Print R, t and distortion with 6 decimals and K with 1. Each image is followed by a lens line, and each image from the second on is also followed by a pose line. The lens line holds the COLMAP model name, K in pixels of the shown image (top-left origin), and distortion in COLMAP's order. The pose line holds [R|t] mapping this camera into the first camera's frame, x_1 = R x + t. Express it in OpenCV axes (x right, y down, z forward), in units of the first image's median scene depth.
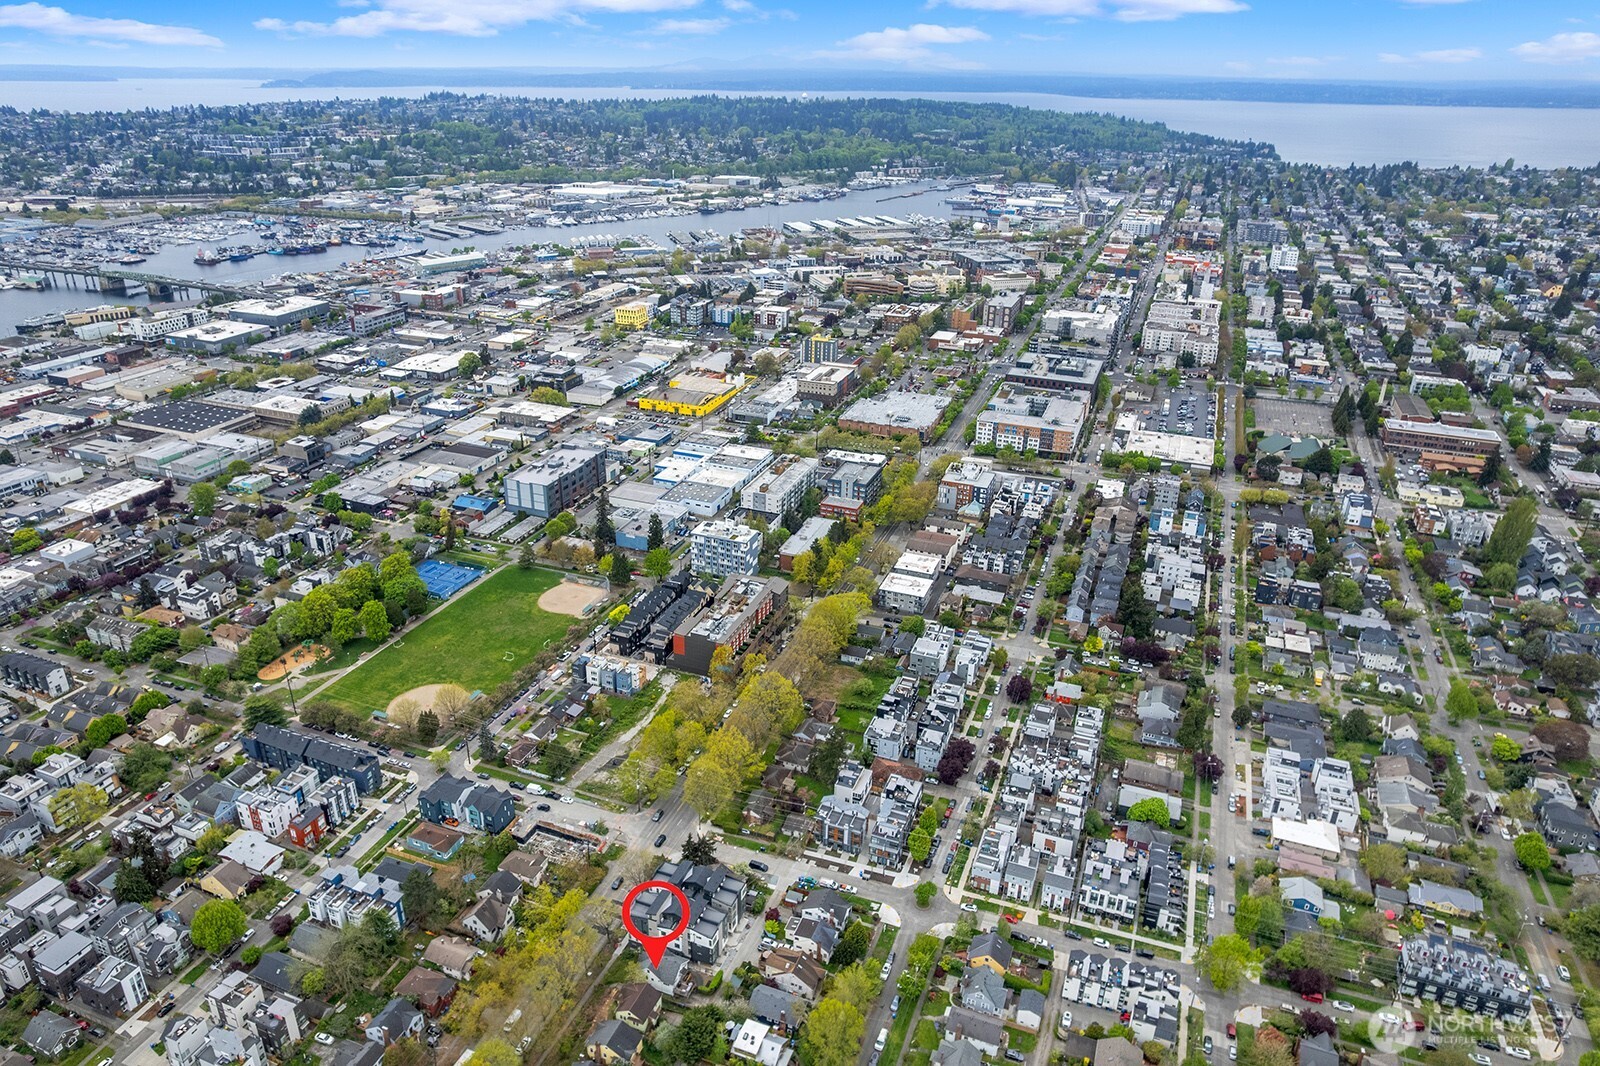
lens RADIAL K [[1076.4, 0, 773.7], [0, 1076.4, 527.2], [0, 0, 1]] dist [-0.073075, 0.066717]
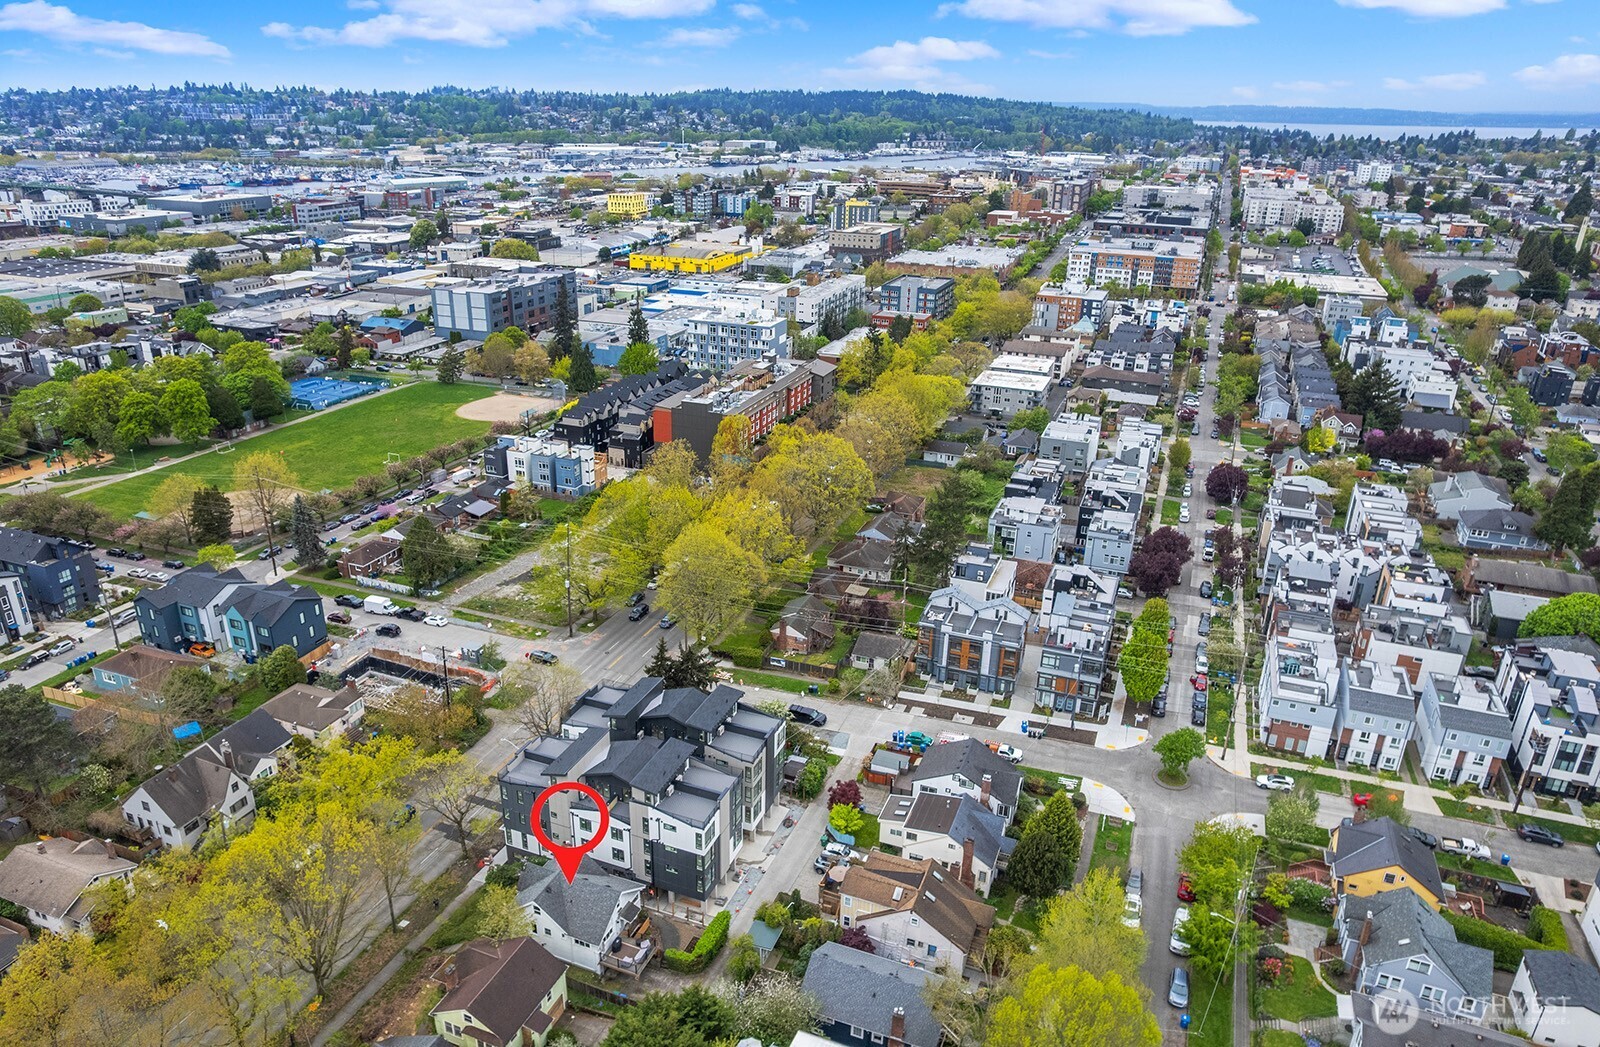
lens RADIAL K [[1078.2, 0, 800.0], [0, 1078.2, 523.5], [0, 0, 1]] dist [-0.070469, 0.063704]
pose [[0.999915, 0.001781, 0.012930, -0.021063], [-0.001362, 0.999475, -0.032369, 0.221970], [-0.012981, 0.032349, 0.999392, 0.465462]]
